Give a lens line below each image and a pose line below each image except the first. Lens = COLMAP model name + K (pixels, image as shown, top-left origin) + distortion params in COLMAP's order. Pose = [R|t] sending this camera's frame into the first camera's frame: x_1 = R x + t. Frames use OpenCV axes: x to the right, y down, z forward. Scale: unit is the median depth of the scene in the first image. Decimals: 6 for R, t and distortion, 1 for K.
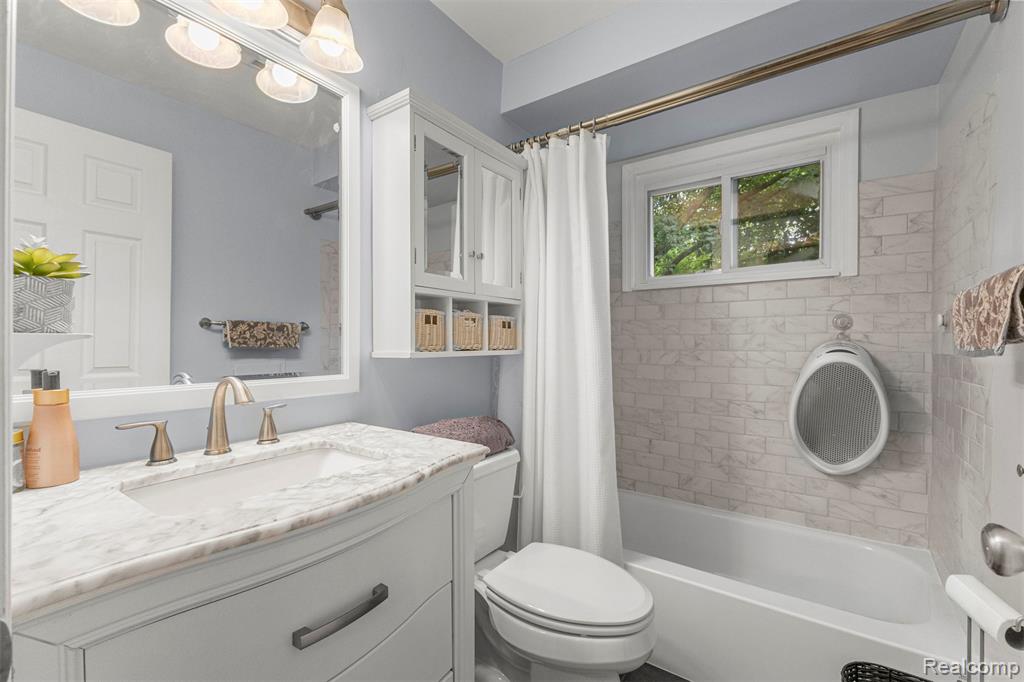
lens RADIAL K [[458.9, 0, 531.7], [0, 458.9, 323.7], [0, 0, 1]] dist [0.011228, 0.000234]
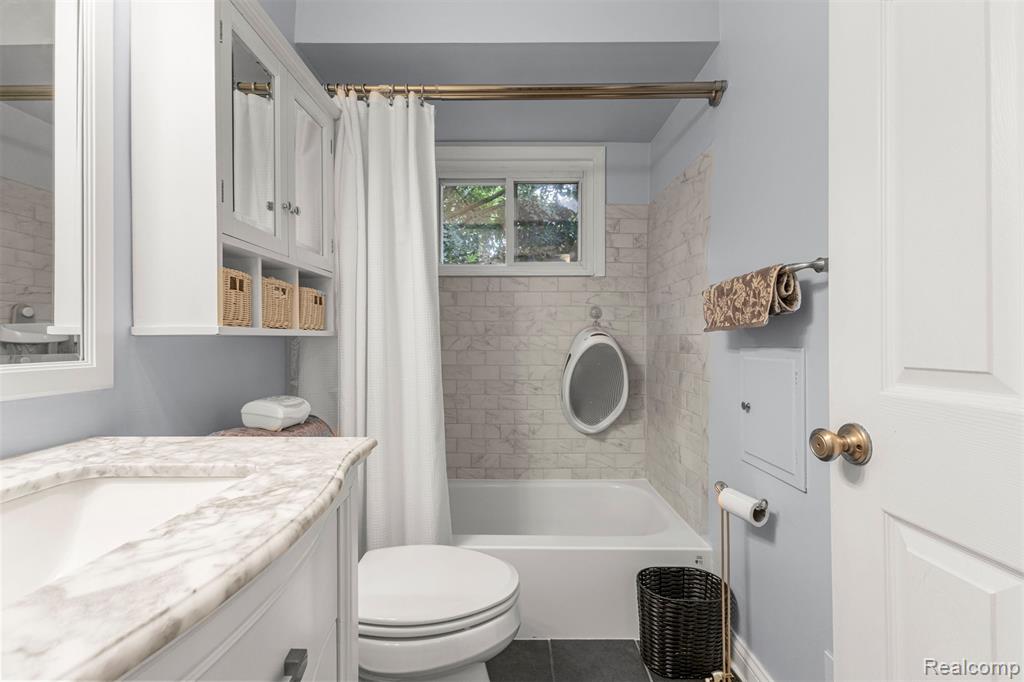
lens RADIAL K [[446.0, 0, 512.3], [0, 446.0, 325.5], [0, 0, 1]] dist [0.009049, 0.000271]
pose [[0.817496, 0.017796, 0.575660, -0.230812], [-0.020554, 0.999787, -0.001718, 0.041971], [-0.575568, -0.010427, 0.817688, 0.142513]]
